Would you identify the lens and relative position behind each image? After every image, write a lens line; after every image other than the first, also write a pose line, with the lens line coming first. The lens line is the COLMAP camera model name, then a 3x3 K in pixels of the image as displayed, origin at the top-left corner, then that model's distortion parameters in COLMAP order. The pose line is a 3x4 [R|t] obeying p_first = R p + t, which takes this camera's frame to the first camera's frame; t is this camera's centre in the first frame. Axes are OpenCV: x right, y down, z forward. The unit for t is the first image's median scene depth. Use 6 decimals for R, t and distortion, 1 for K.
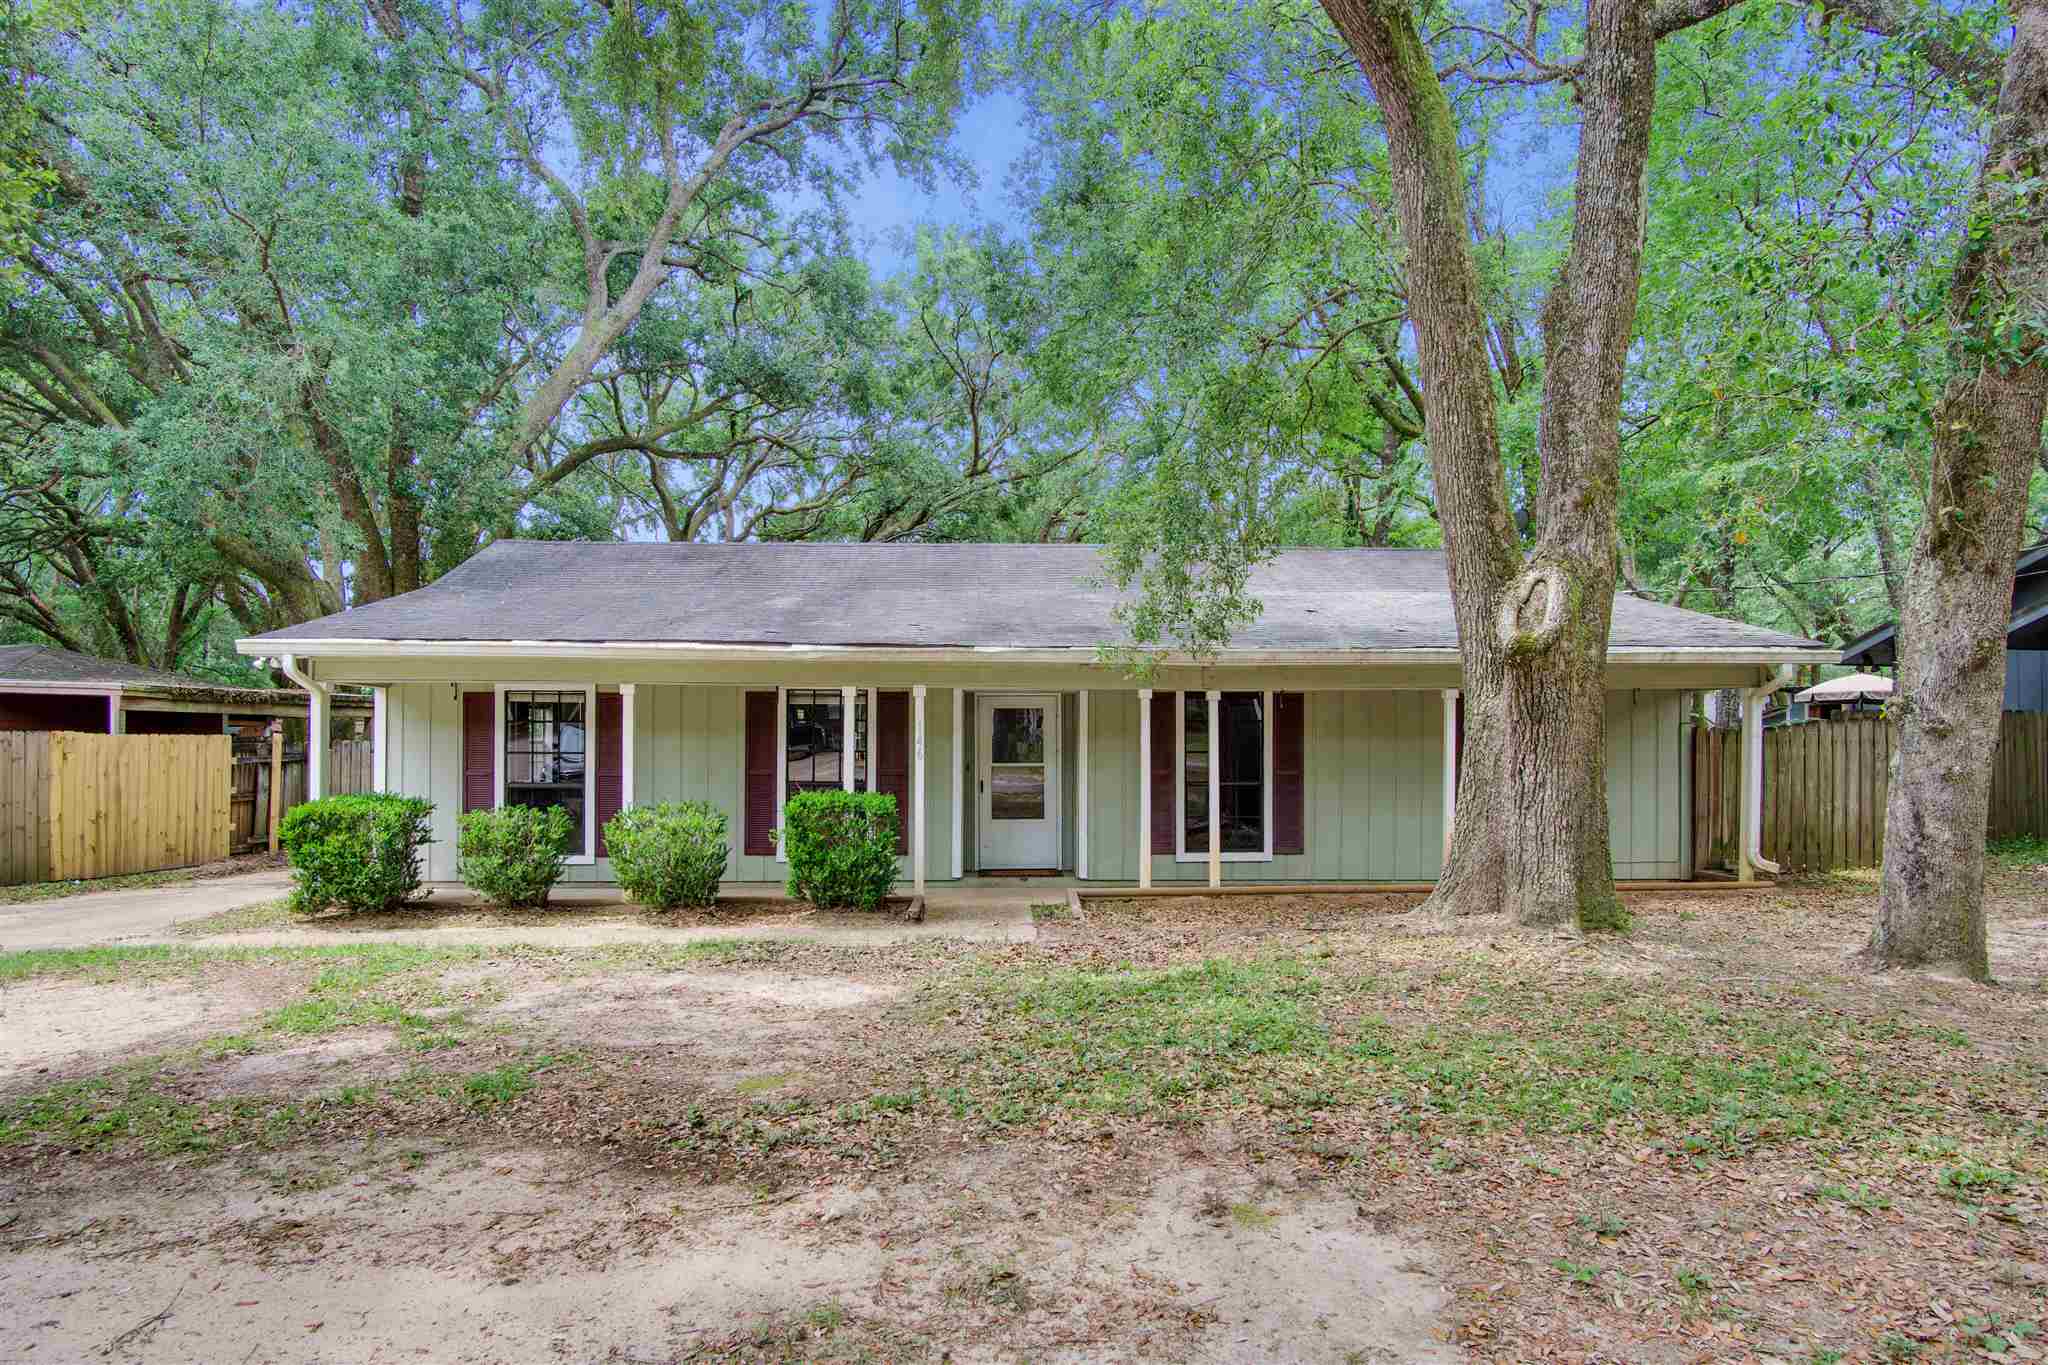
lens RADIAL K [[1122.5, 0, 1011.5], [0, 1122.5, 692.6], [0, 0, 1]] dist [-0.033422, 0.009932]
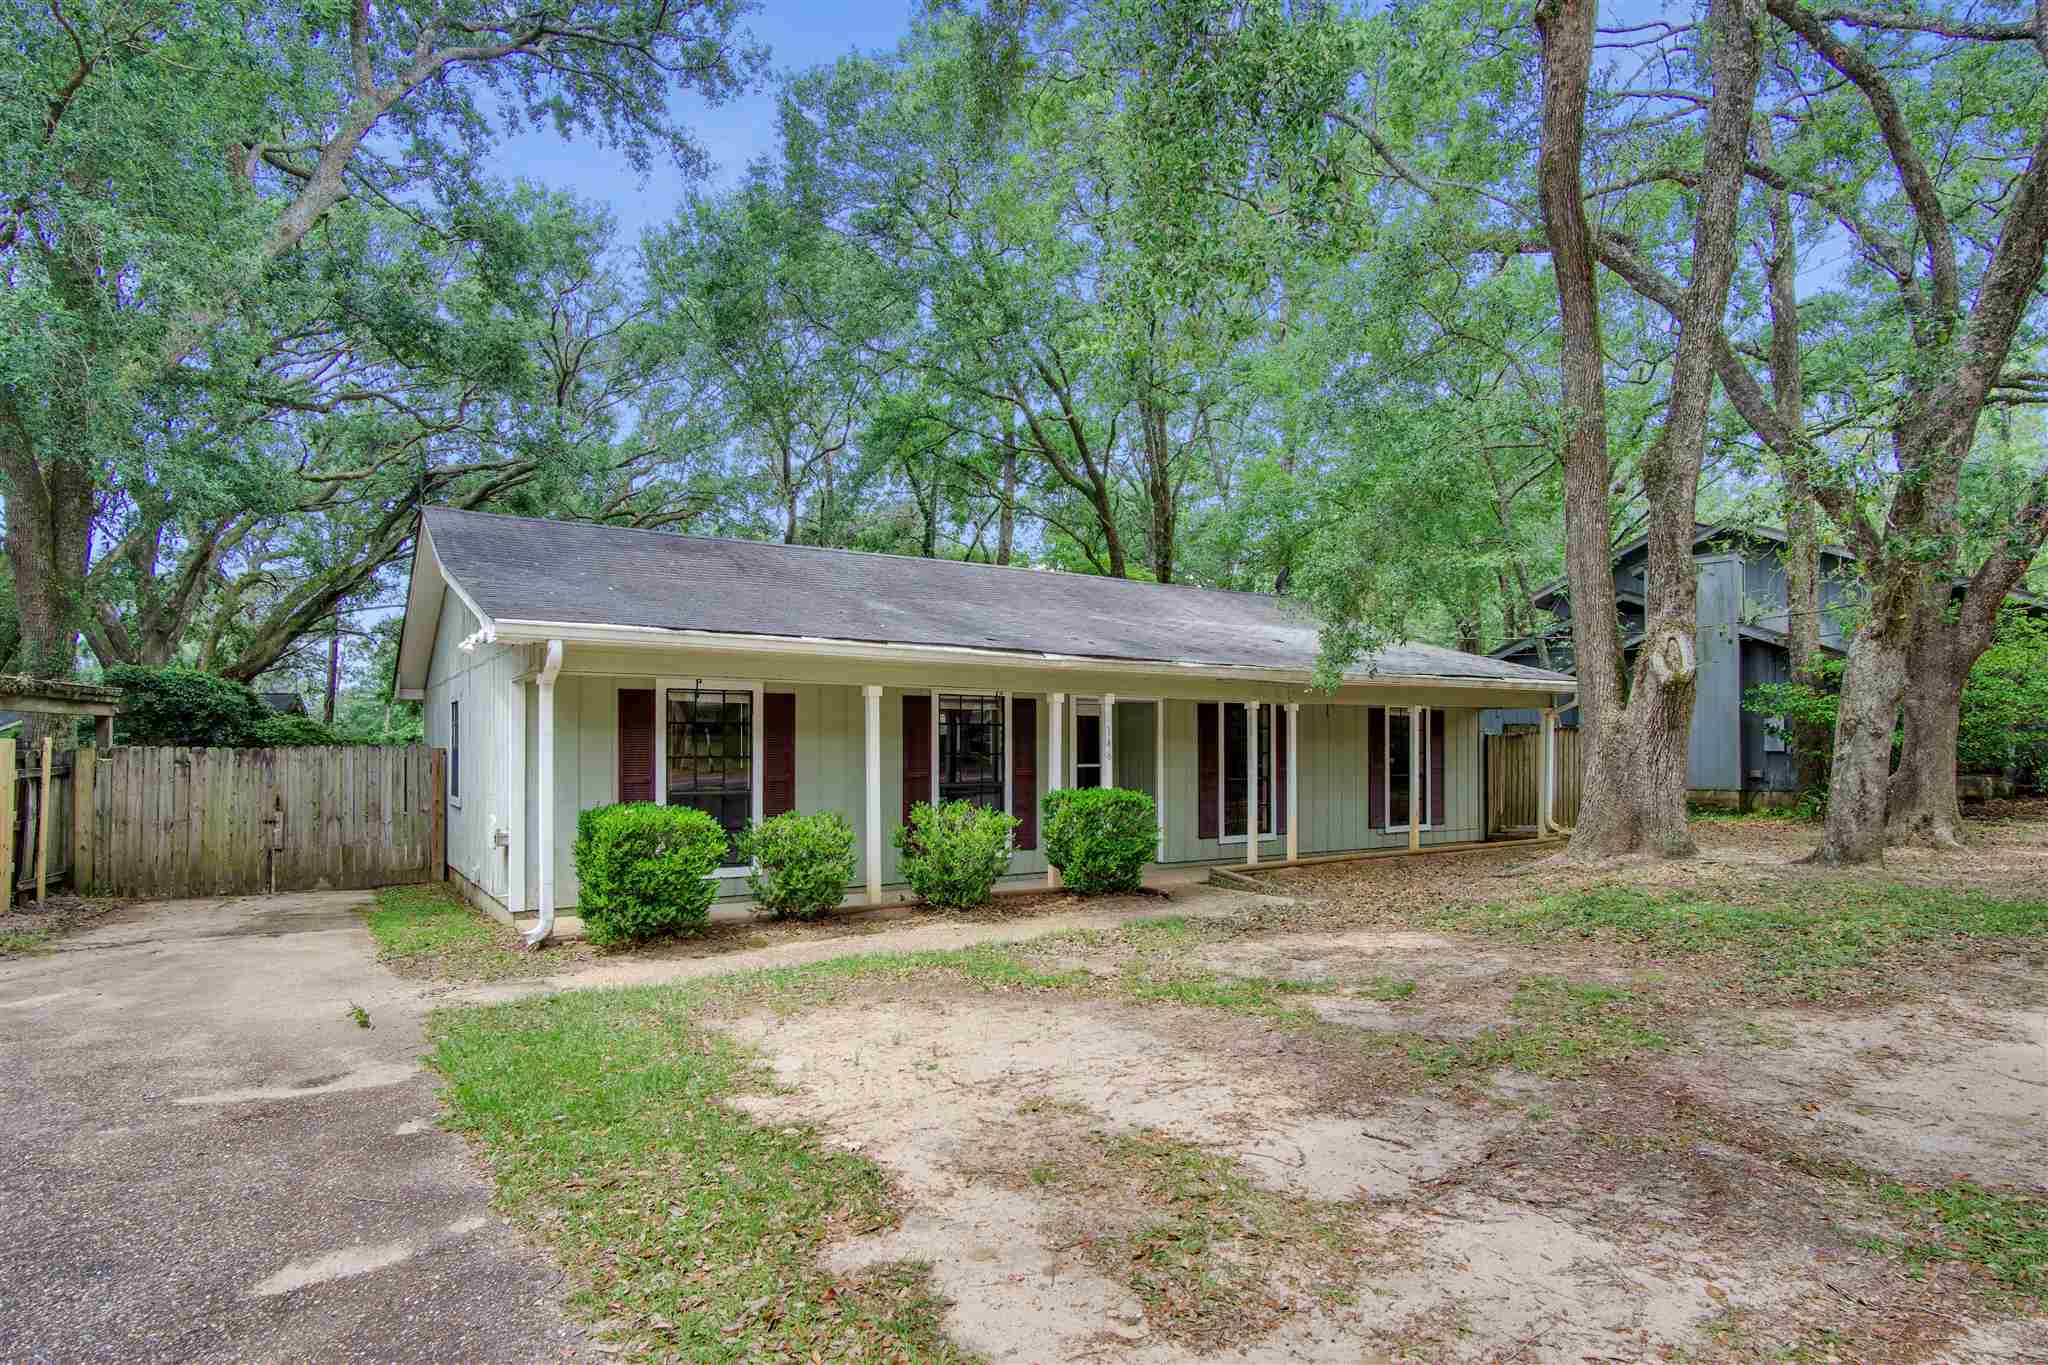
lens RADIAL K [[1122.5, 0, 1011.5], [0, 1122.5, 692.6], [0, 0, 1]] dist [-0.033422, 0.009932]
pose [[0.863796, 0.023711, 0.503284, -0.724584], [-0.018449, 0.999711, -0.015434, 0.011396], [-0.503504, 0.004047, 0.863983, 0.074178]]
